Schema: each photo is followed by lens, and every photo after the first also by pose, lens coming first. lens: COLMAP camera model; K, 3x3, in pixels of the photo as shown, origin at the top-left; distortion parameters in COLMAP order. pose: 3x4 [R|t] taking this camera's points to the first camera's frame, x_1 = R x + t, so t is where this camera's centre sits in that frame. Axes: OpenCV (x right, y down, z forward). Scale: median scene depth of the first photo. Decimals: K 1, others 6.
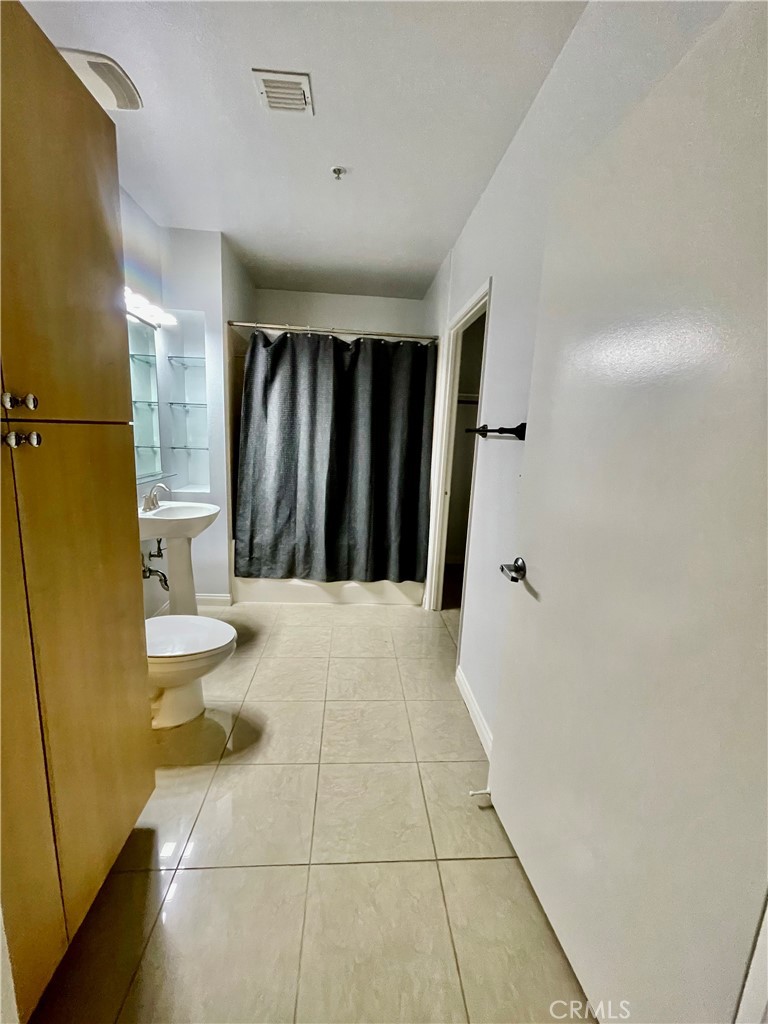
lens RADIAL K [[415.3, 0, 380.1], [0, 415.3, 508.6], [0, 0, 1]] dist [0.000257, 0.000378]
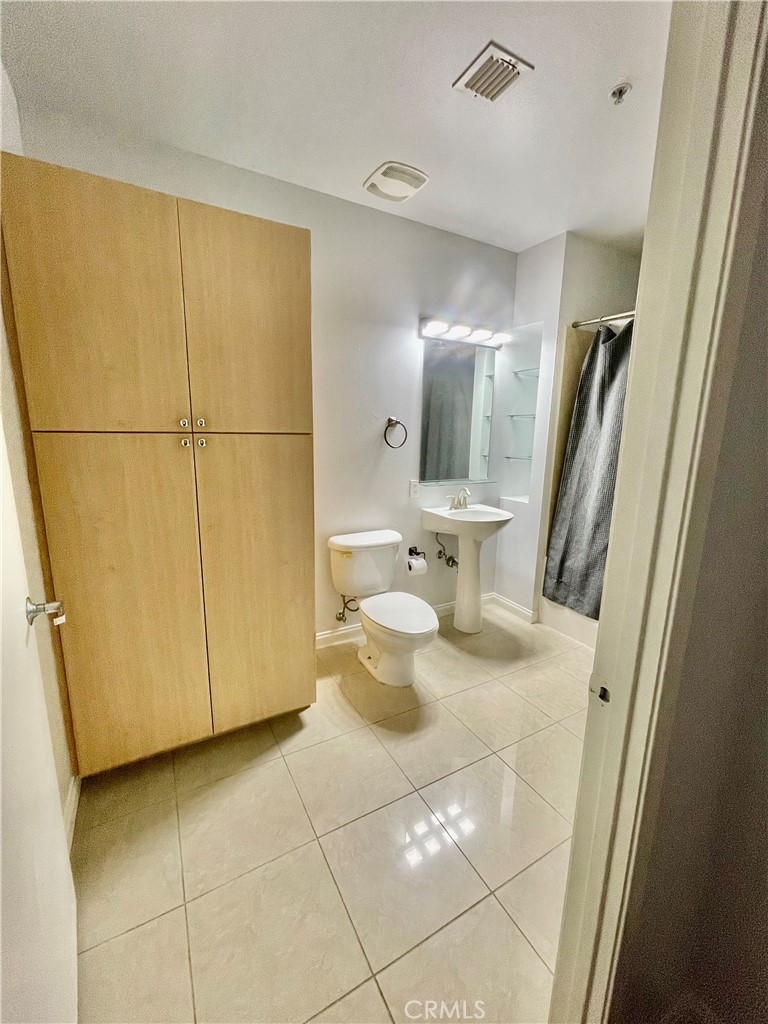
lens RADIAL K [[415.3, 0, 380.1], [0, 415.3, 508.6], [0, 0, 1]] dist [0.000257, 0.000378]
pose [[0.428594, 0.135009, -0.893353, 0.311673], [-0.163901, 0.983985, 0.070073, -0.036307], [0.888506, 0.116388, 0.443858, 0.237928]]
